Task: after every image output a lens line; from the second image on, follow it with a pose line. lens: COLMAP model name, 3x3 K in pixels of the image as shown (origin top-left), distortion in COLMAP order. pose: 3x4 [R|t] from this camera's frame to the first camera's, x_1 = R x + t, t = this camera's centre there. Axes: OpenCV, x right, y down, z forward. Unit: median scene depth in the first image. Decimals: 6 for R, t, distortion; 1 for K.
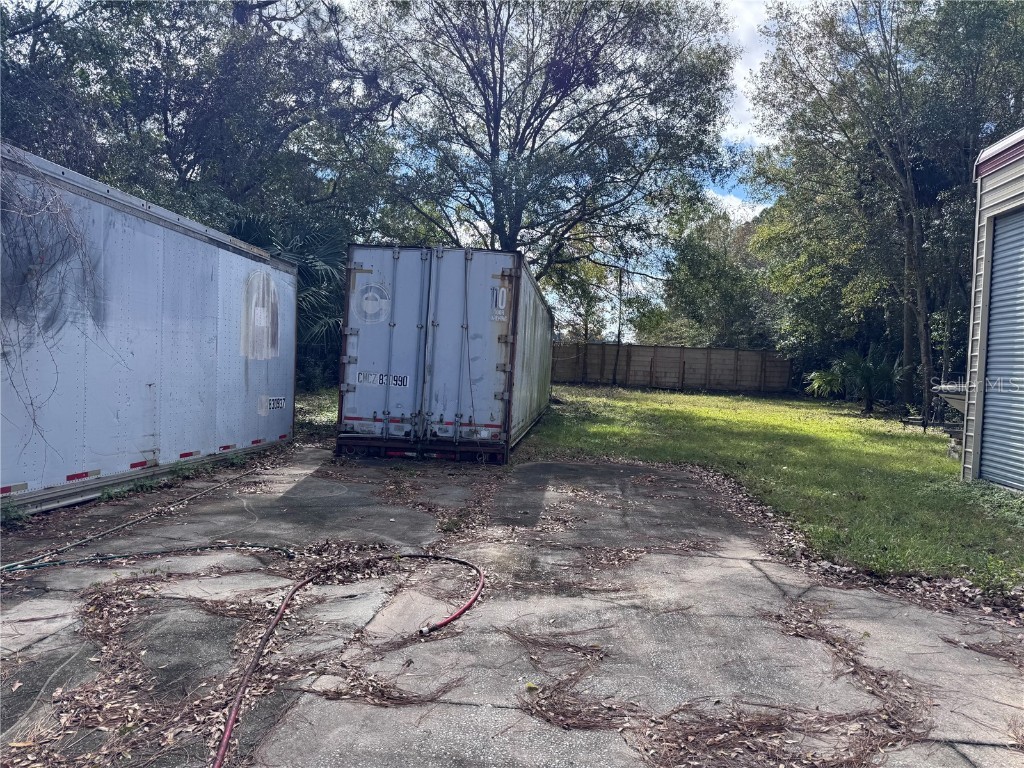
lens RADIAL K [[719.3, 0, 515.1], [0, 719.3, 384.2], [0, 0, 1]] dist [0.001914, 0.000181]
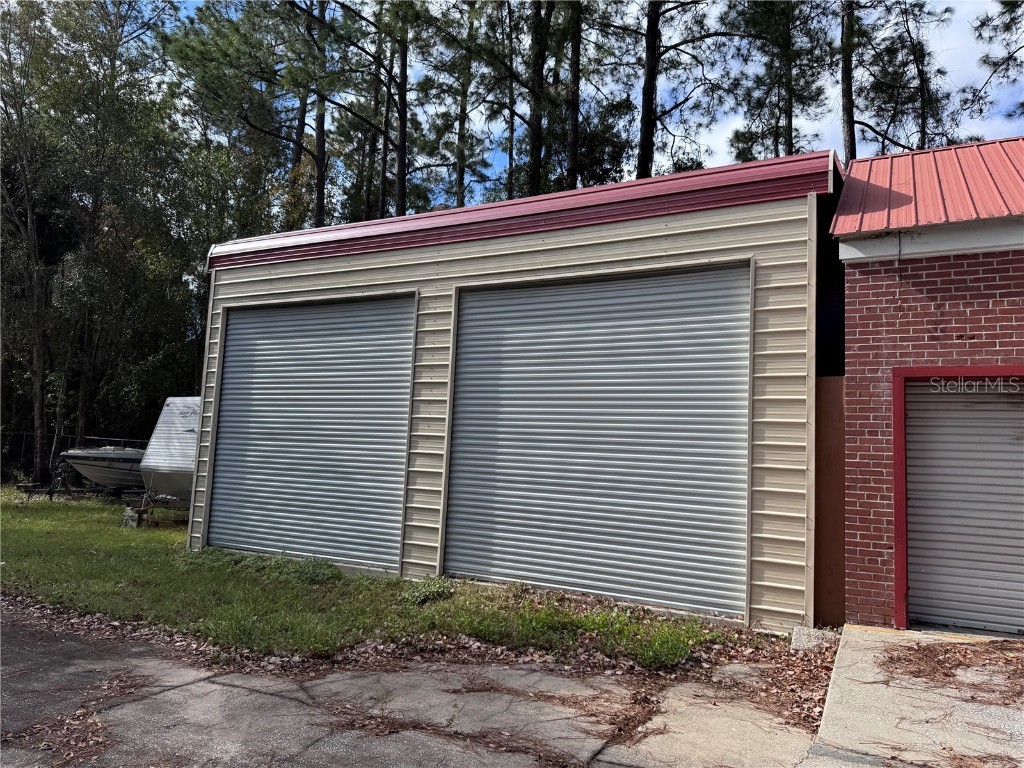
lens RADIAL K [[719.3, 0, 515.2], [0, 719.3, 381.8], [0, 0, 1]] dist [0.001914, 0.000181]
pose [[0.363091, 0.080497, 0.928270, -0.508211], [-0.004439, 0.996399, -0.084668, -0.058918], [-0.931743, 0.026622, 0.362141, 0.431470]]
